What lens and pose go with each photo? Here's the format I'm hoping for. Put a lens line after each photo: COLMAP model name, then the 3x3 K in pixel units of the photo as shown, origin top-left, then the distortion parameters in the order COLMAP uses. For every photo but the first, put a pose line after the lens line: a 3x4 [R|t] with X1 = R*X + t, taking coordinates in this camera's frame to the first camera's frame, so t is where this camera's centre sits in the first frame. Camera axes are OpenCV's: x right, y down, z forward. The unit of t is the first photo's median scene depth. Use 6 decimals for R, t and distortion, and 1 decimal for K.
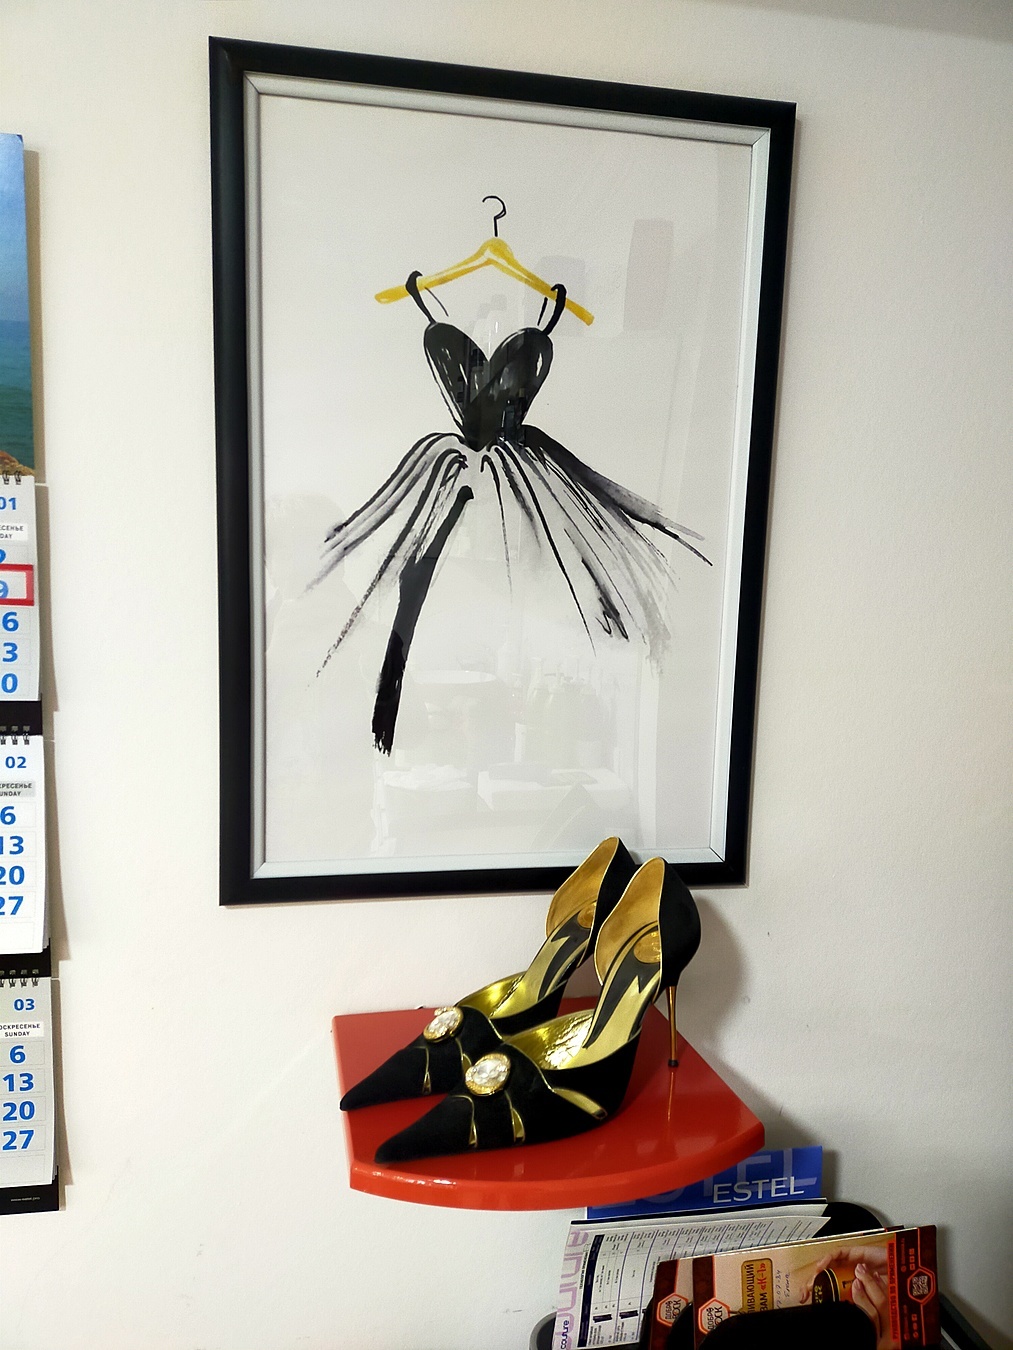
lens RADIAL K [[1005.1, 0, 505.5], [0, 1005.1, 665.4], [0, 0, 1]] dist [0.038771, -0.035337]
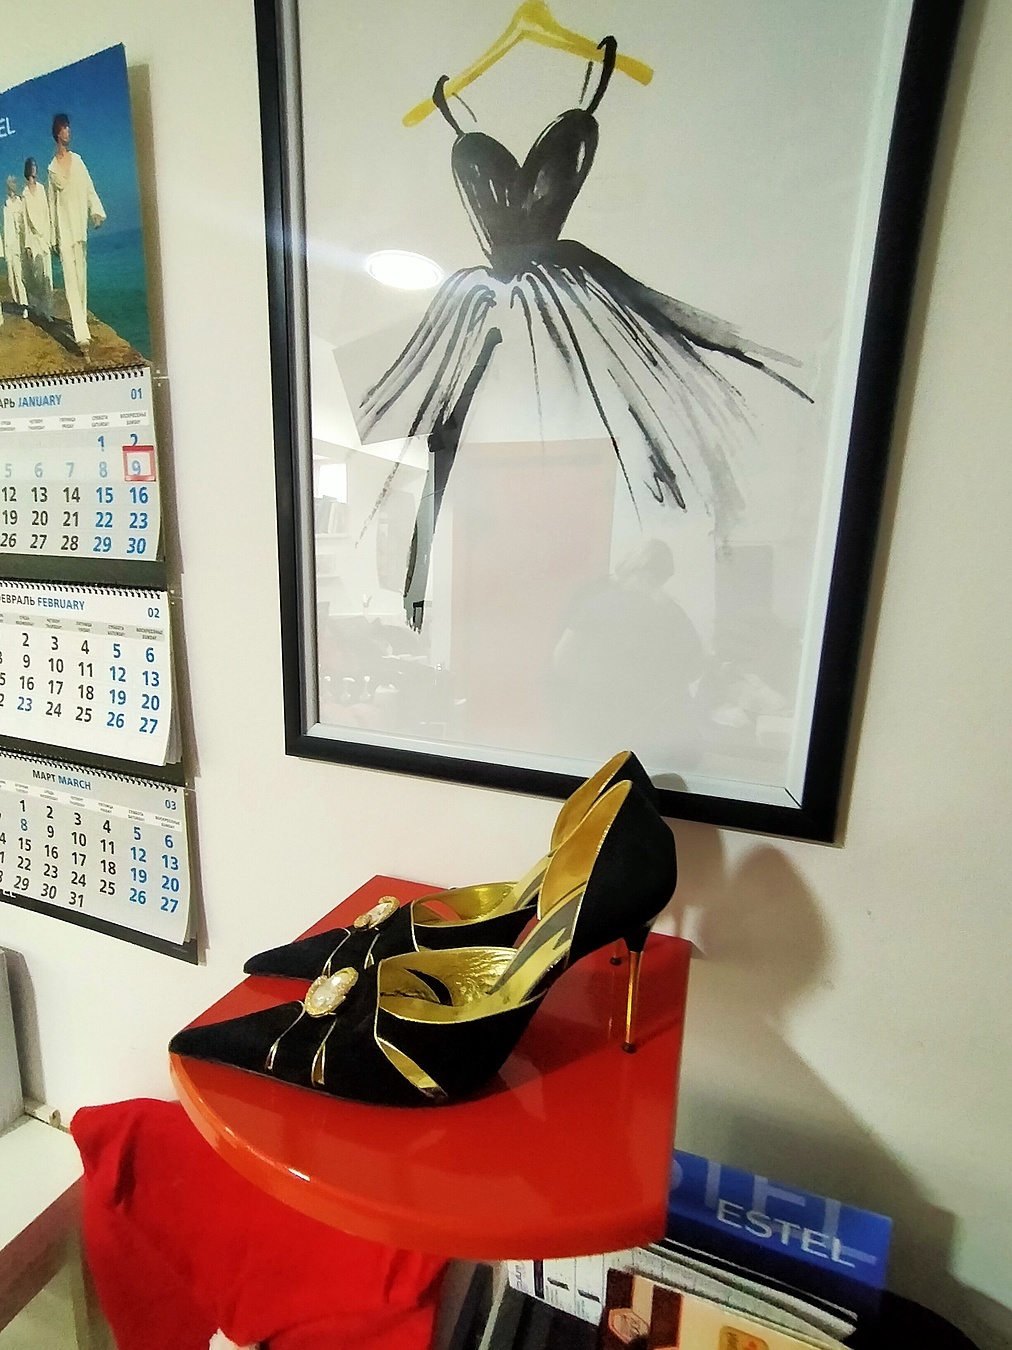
lens RADIAL K [[620.3, 0, 503.4], [0, 620.3, 685.6], [0, 0, 1]] dist [-0.010650, 0.003174]
pose [[0.866500, 0.101684, -0.488710, 0.263577], [-0.076645, 0.994525, 0.071033, 0.093923], [0.493257, -0.024093, 0.869550, 0.525283]]
